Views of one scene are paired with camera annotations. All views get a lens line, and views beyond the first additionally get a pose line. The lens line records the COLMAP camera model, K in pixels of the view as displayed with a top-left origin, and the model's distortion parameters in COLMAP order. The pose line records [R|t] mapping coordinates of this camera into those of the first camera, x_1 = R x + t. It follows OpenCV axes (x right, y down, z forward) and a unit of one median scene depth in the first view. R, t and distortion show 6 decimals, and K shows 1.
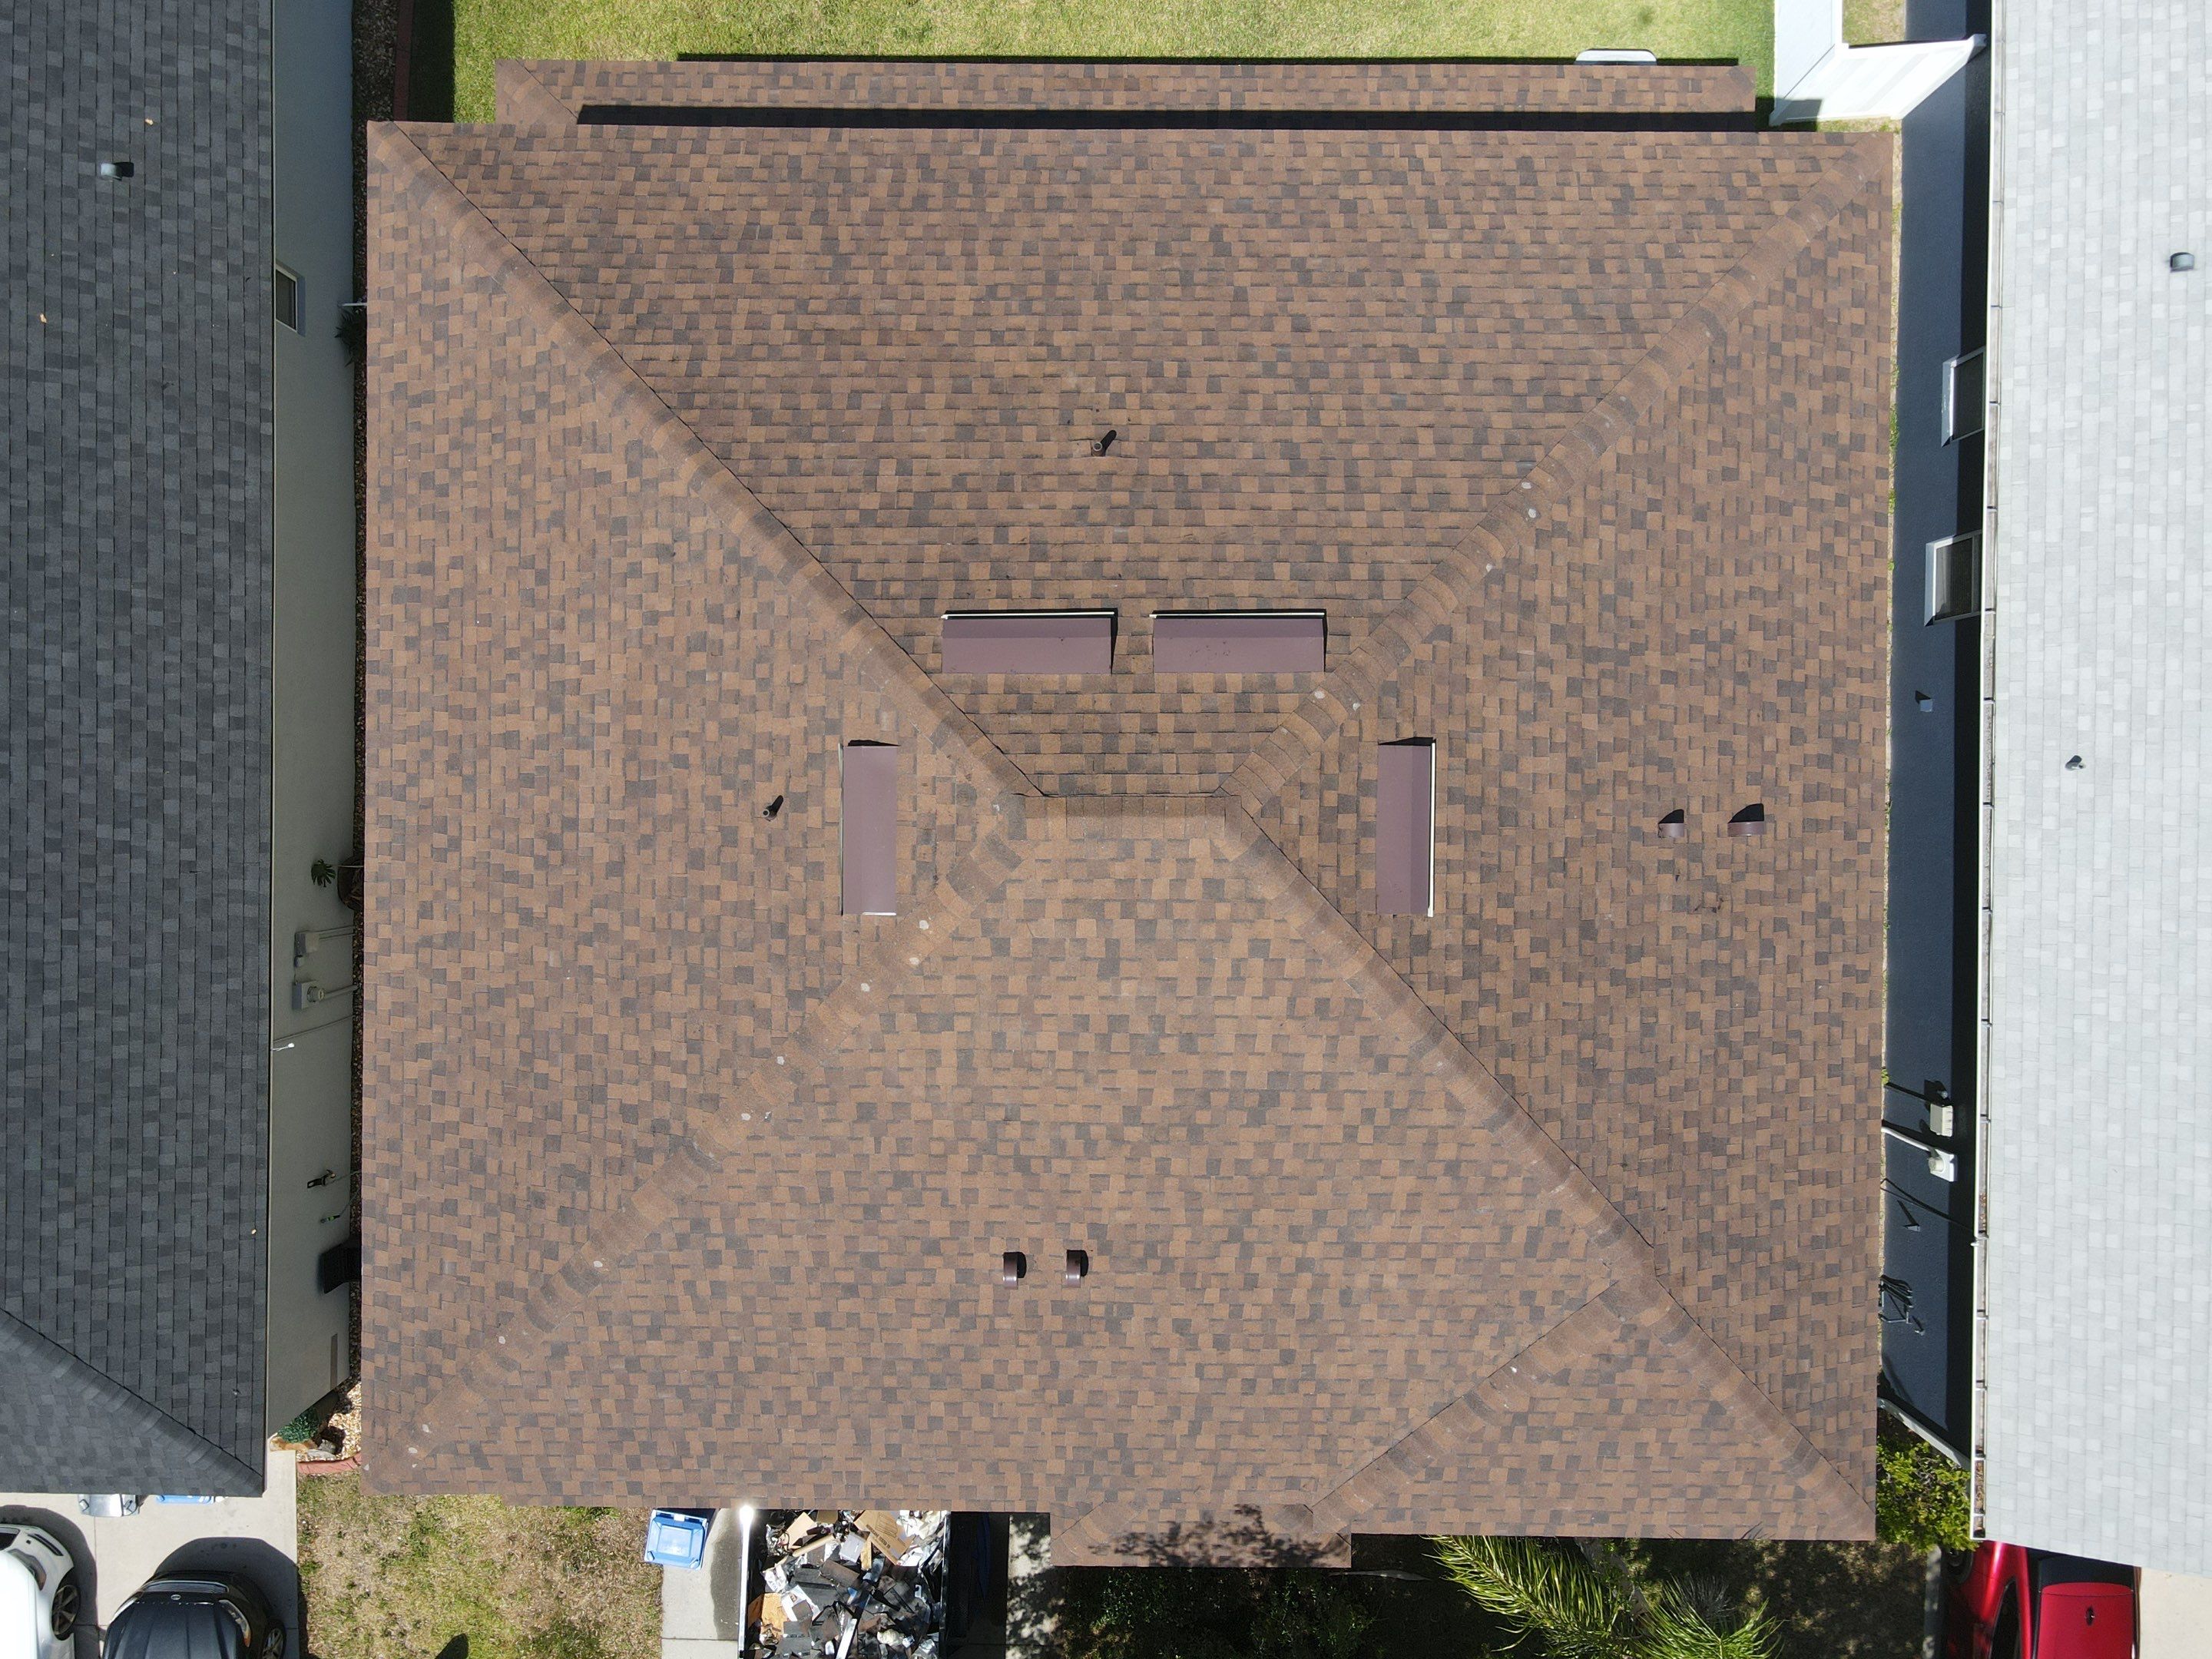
lens RADIAL K [[1620.2, 0, 1076.2], [0, 1620.2, 800.8], [0, 0, 1]] dist [-0.030890, 0.057991]
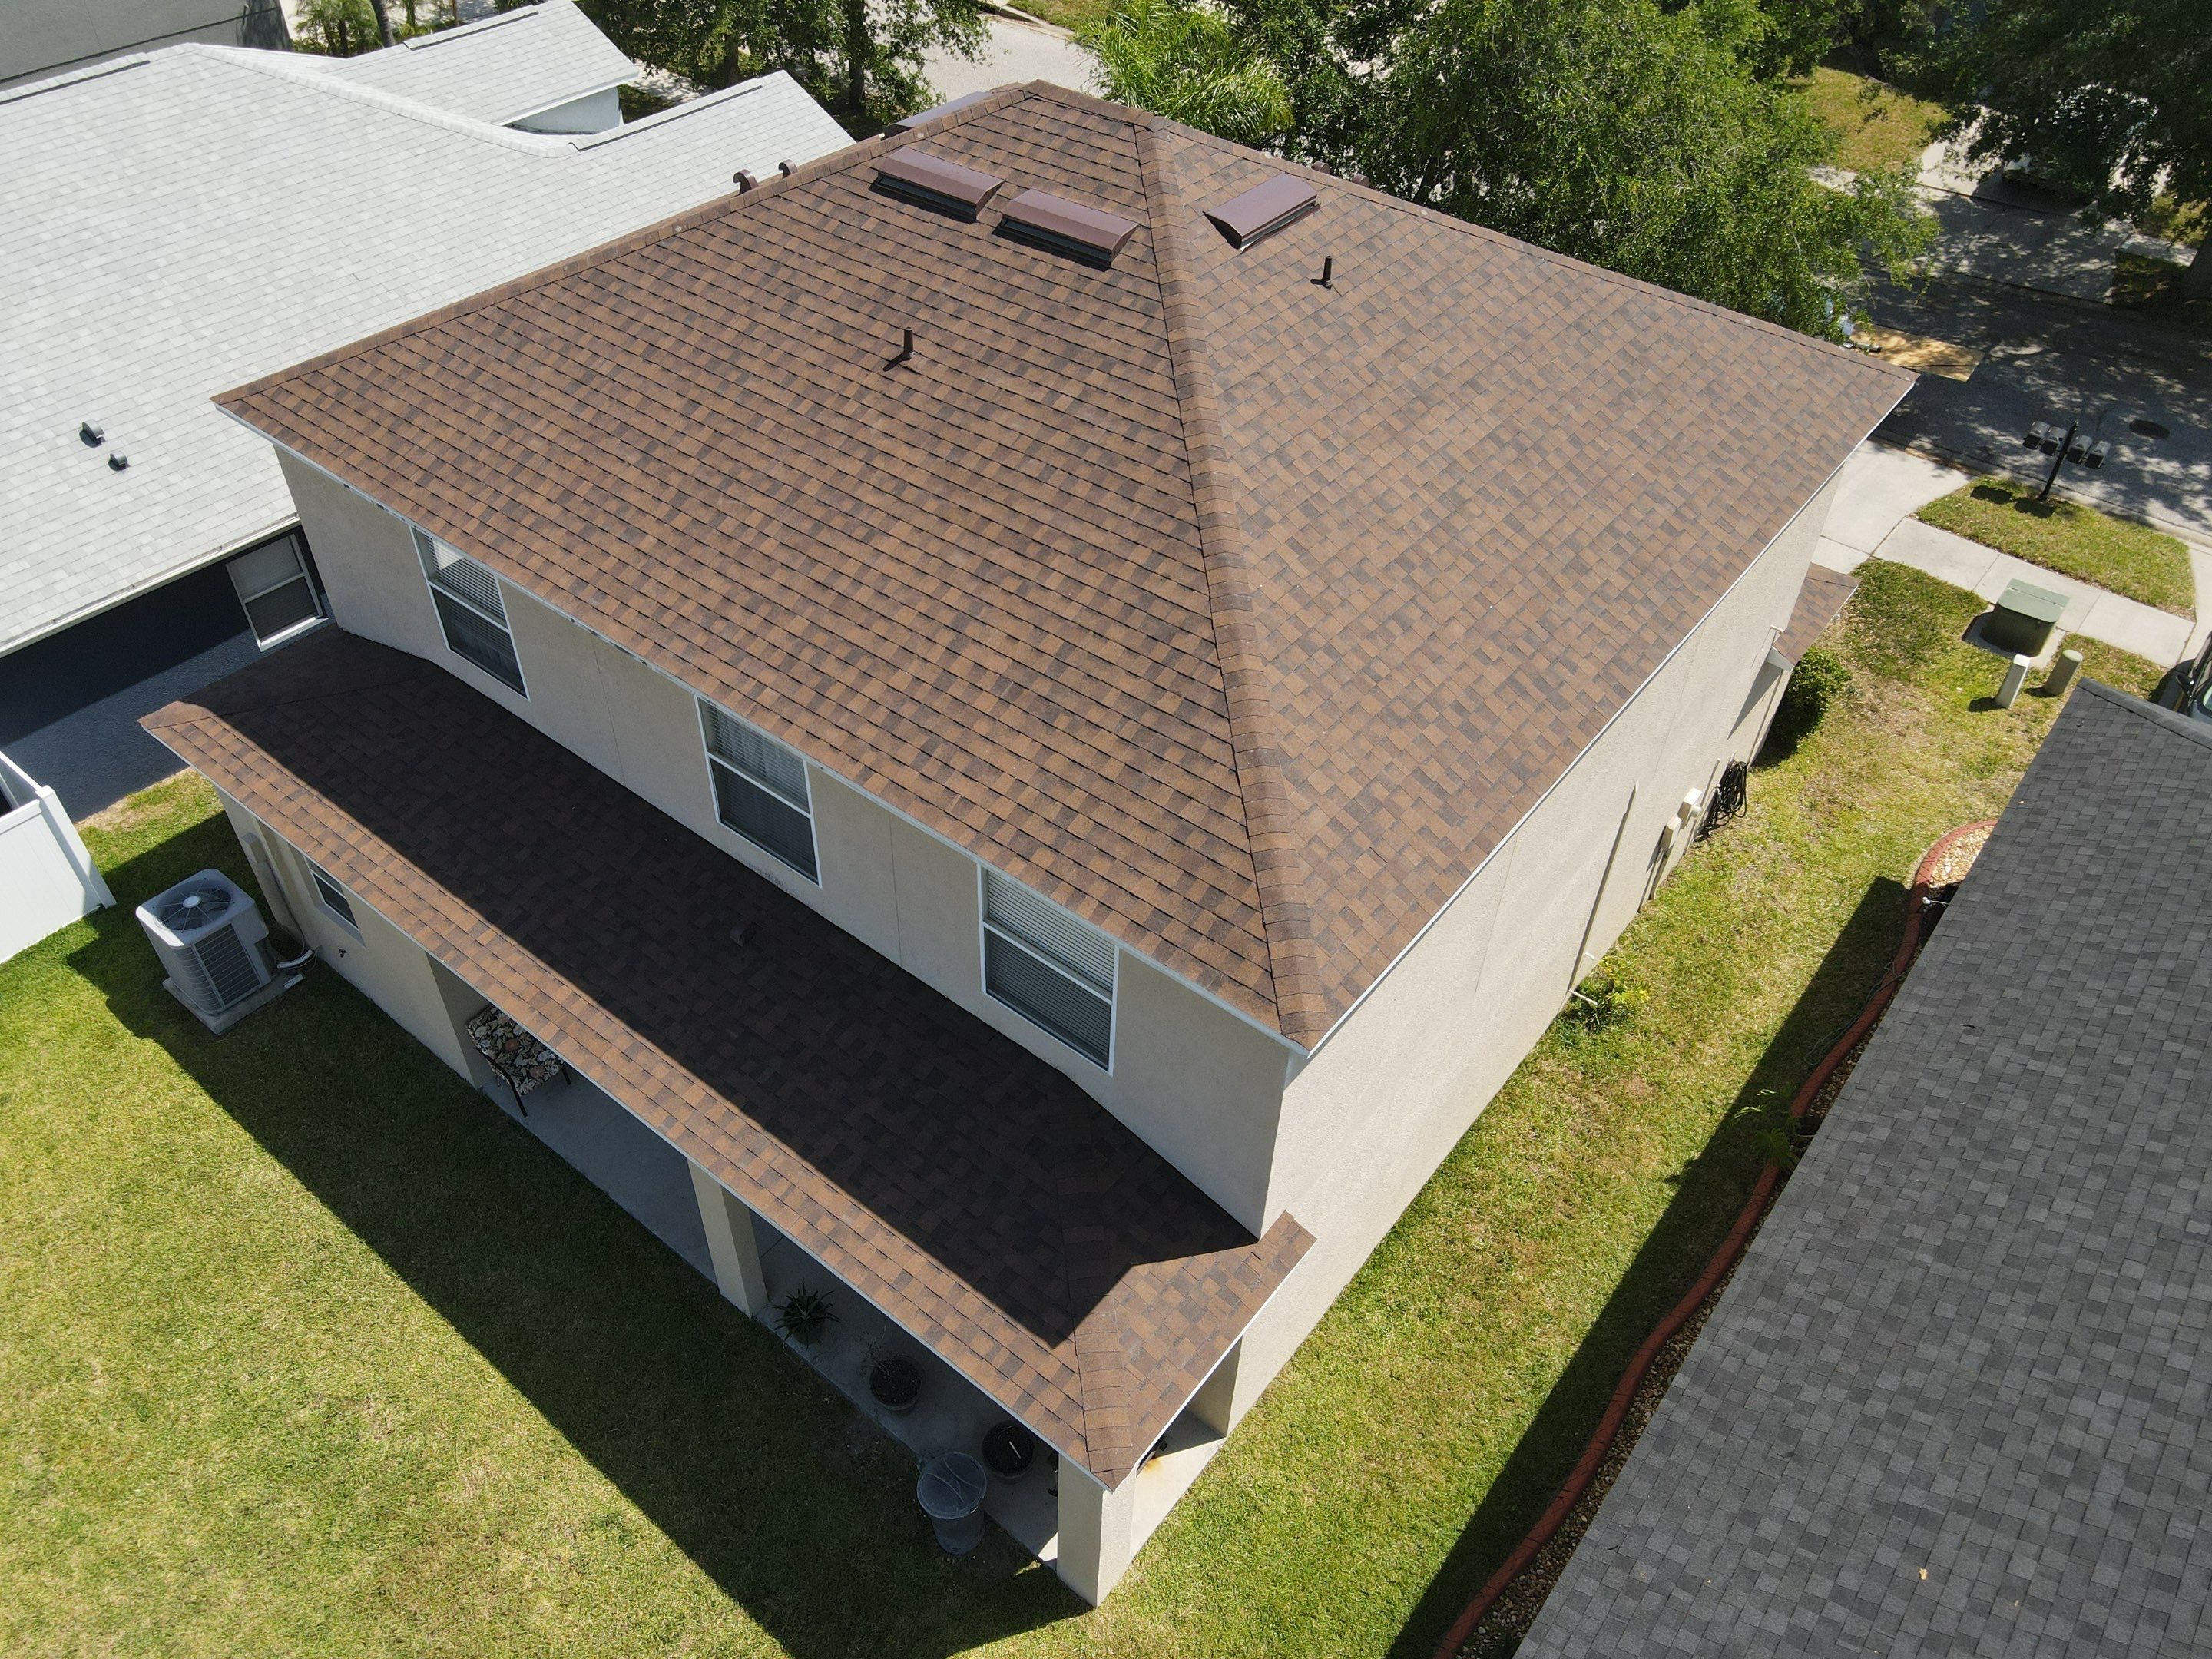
lens RADIAL K [[1659.6, 0, 1055.9], [0, 1659.6, 832.0], [0, 0, 1]] dist [0.000133, -0.007568]
pose [[-0.779556, -0.424439, 0.460591, -0.694946], [0.626325, -0.524584, 0.576653, -0.932812], [-0.003135, 0.738013, 0.674779, 0.435267]]
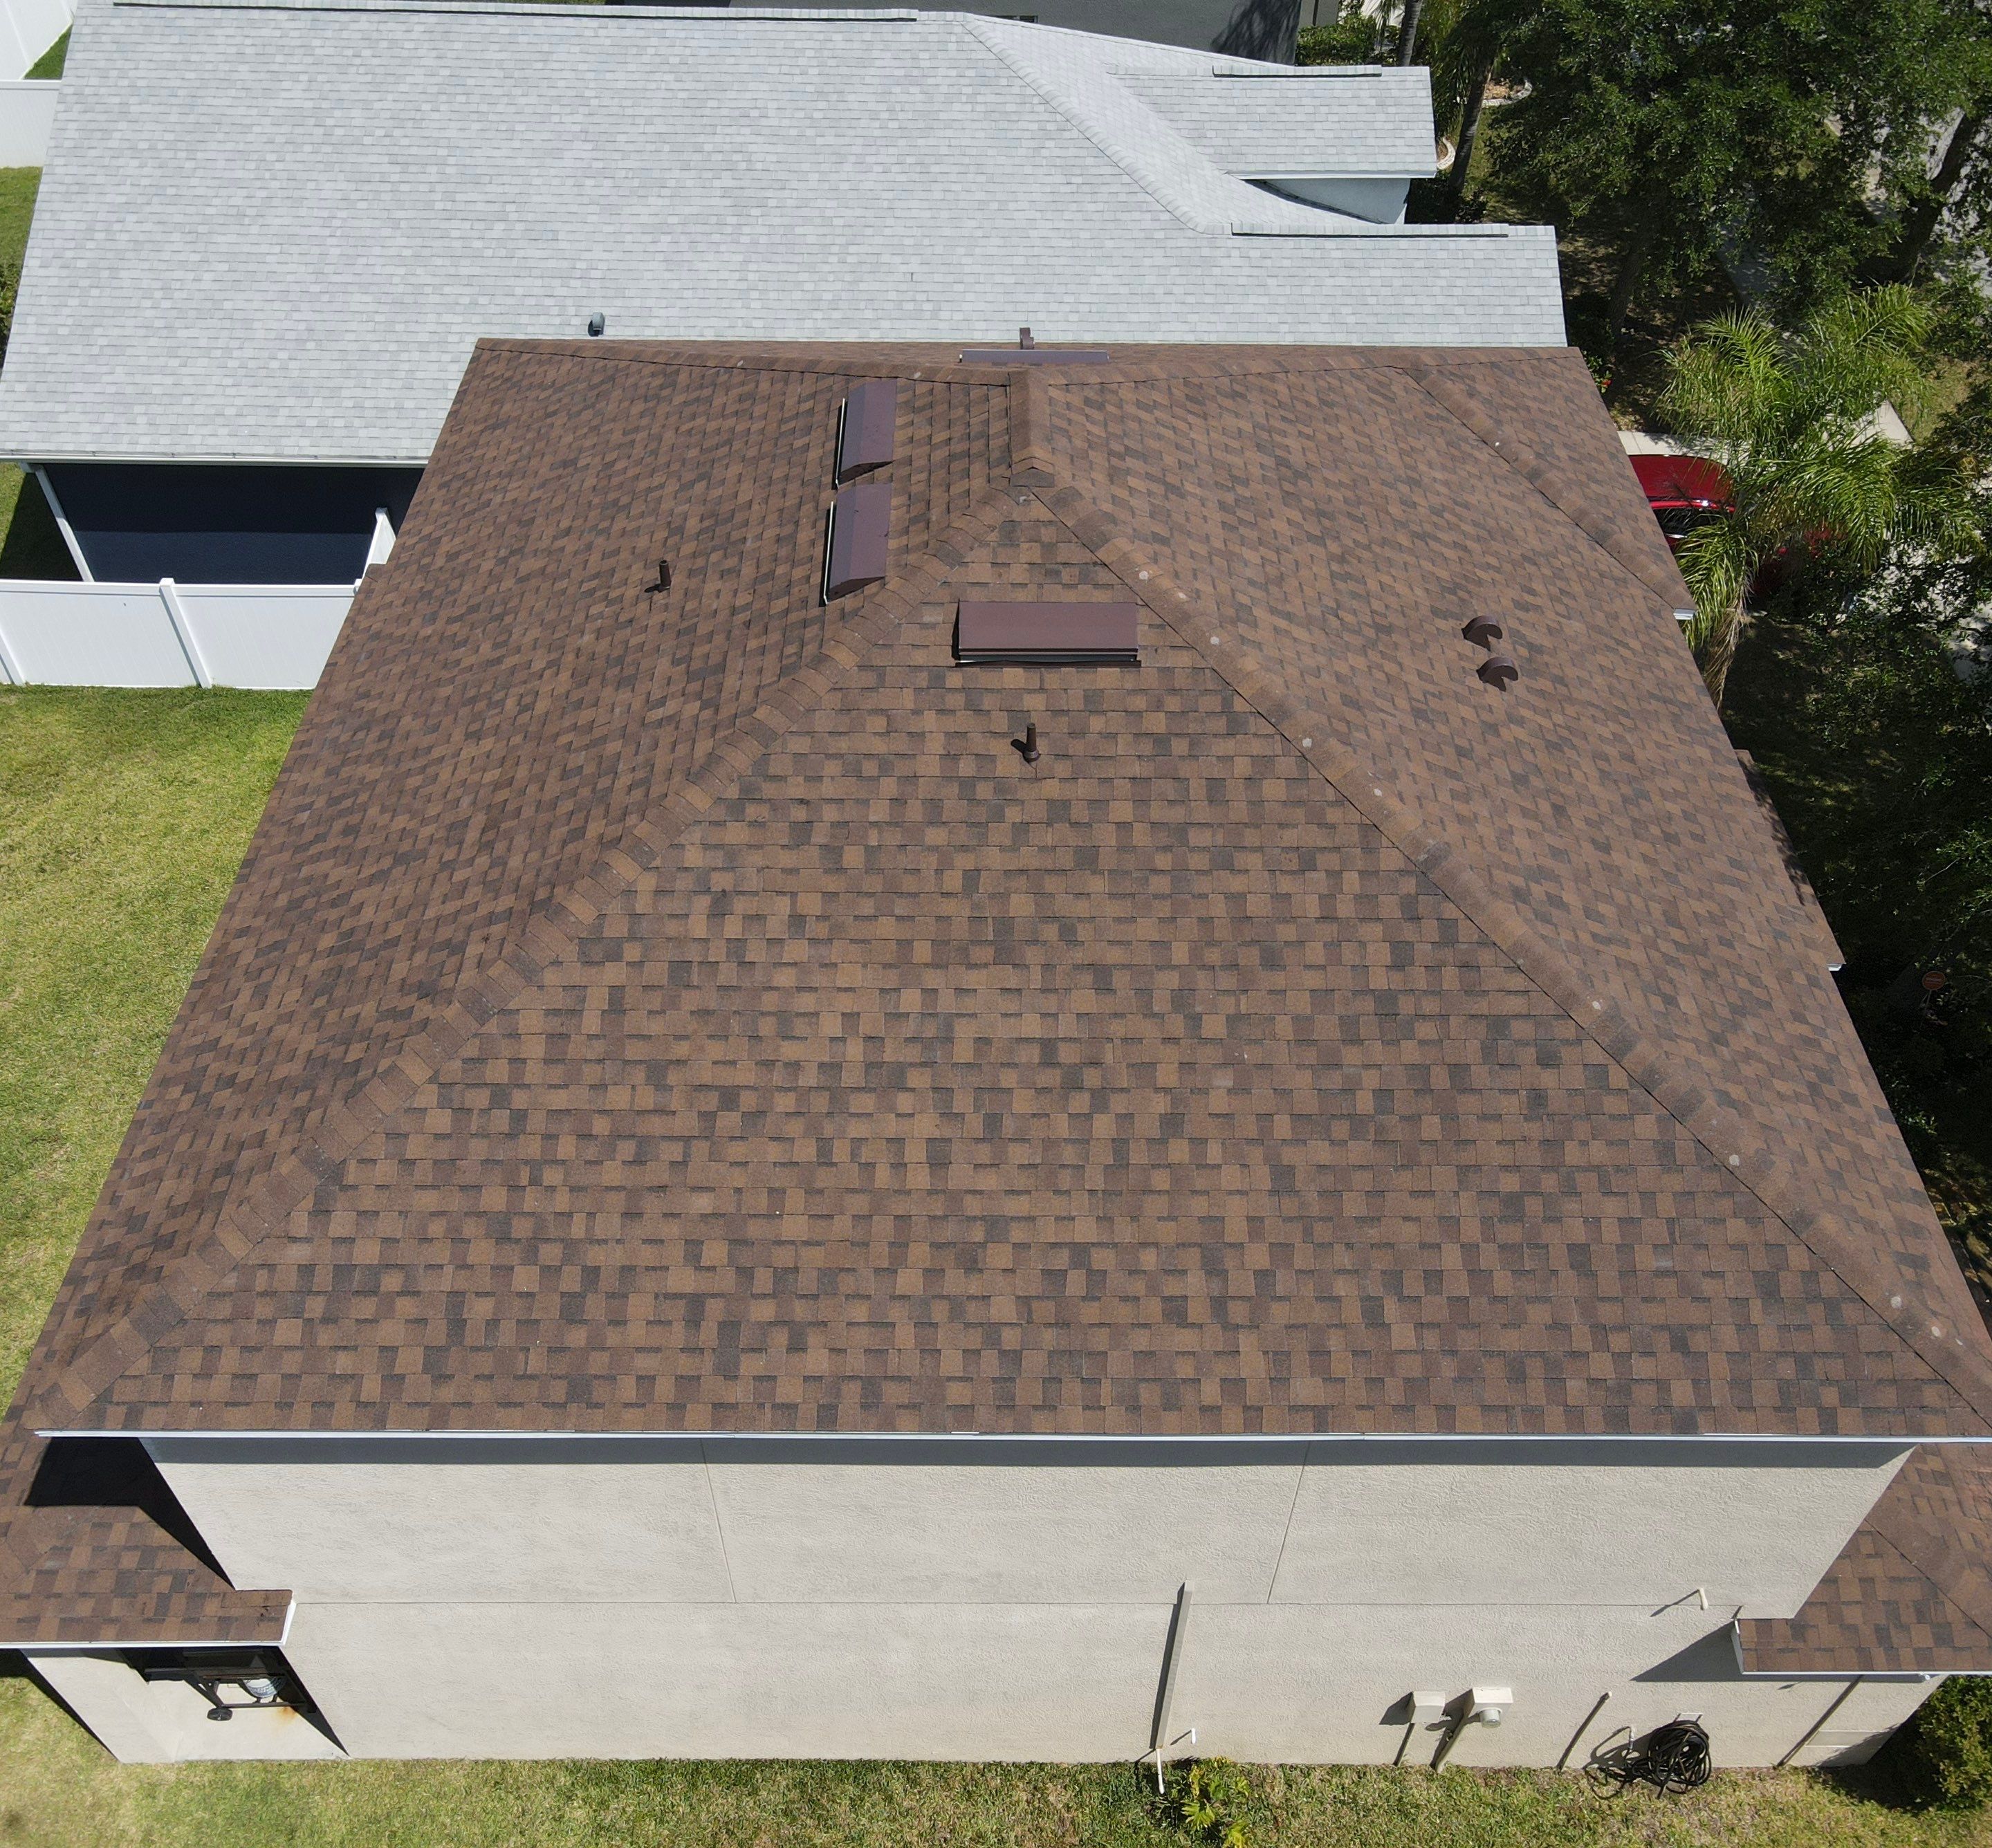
lens RADIAL K [[1813.0, 0, 973.3], [0, 1813.0, 926.7], [0, 0, 1]] dist [-0.042363, 0.116325]
pose [[0.001262, -0.706562, 0.707650, -0.877196], [0.999999, 0.000542, -0.001242, -0.020787], [0.000494, 0.707651, 0.706562, 0.329344]]
